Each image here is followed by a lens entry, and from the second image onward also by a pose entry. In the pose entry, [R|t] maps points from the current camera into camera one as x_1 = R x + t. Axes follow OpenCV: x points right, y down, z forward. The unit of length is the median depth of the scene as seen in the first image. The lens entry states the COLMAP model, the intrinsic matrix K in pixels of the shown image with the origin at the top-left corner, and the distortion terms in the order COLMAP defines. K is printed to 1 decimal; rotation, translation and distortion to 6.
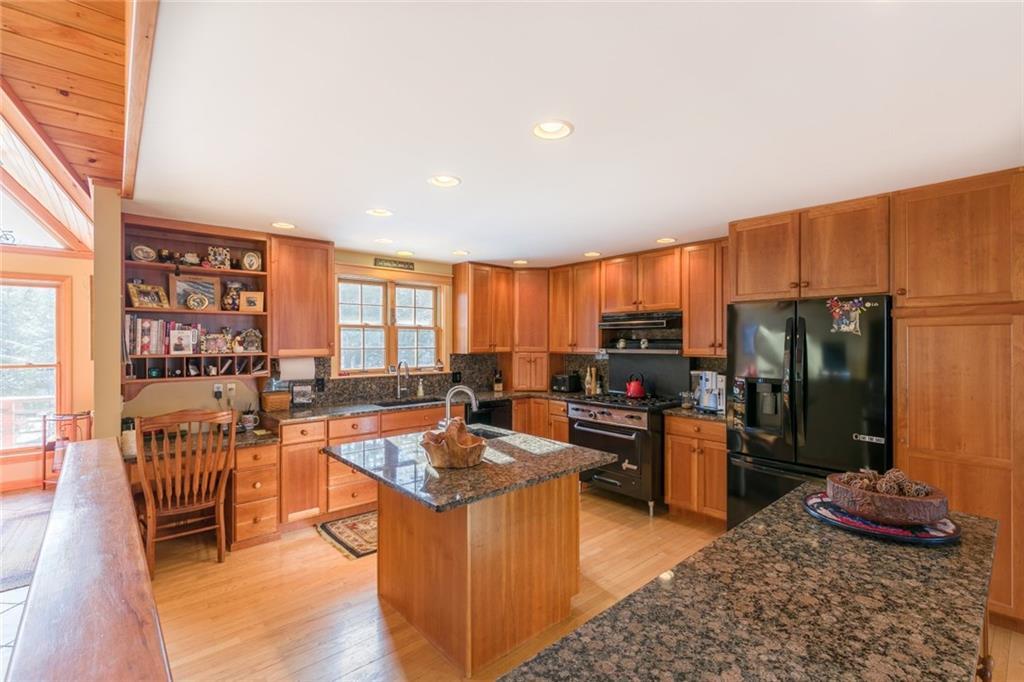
lens RADIAL K [[457.8, 0, 512.7], [0, 457.8, 340.6], [0, 0, 1]] dist [0.003689, 0.000684]
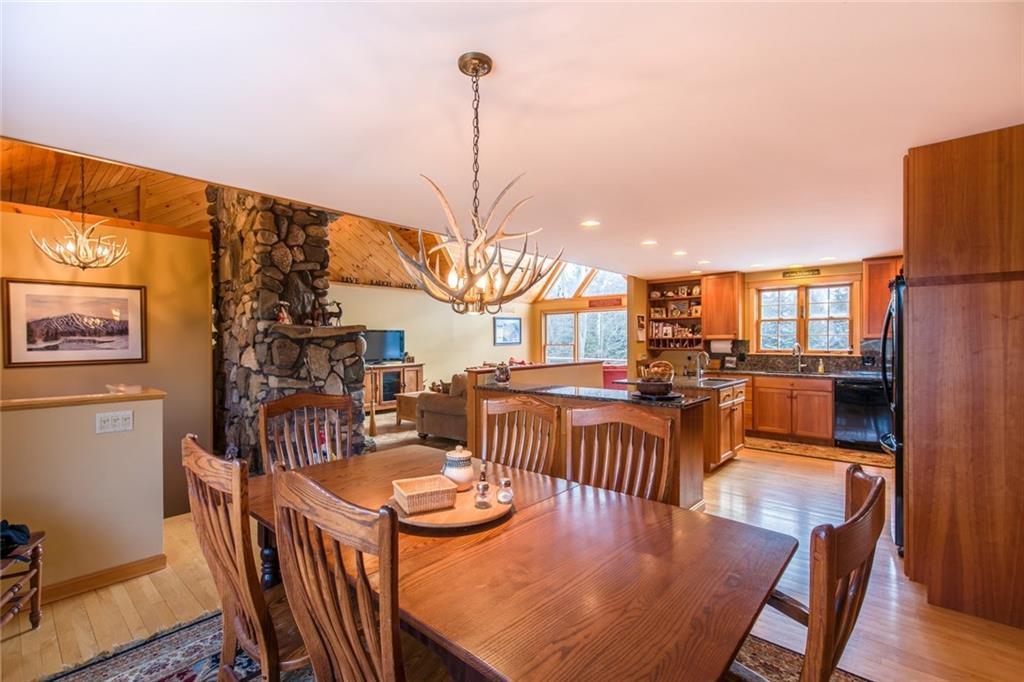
lens RADIAL K [[457.8, 0, 512.9], [0, 457.8, 342.7], [0, 0, 1]] dist [0.003689, 0.000684]
pose [[0.106837, 0.001230, -0.994276, 1.241374], [0.000781, 0.999999, 0.001321, 0.045606], [0.994276, -0.000918, 0.106836, 0.010961]]
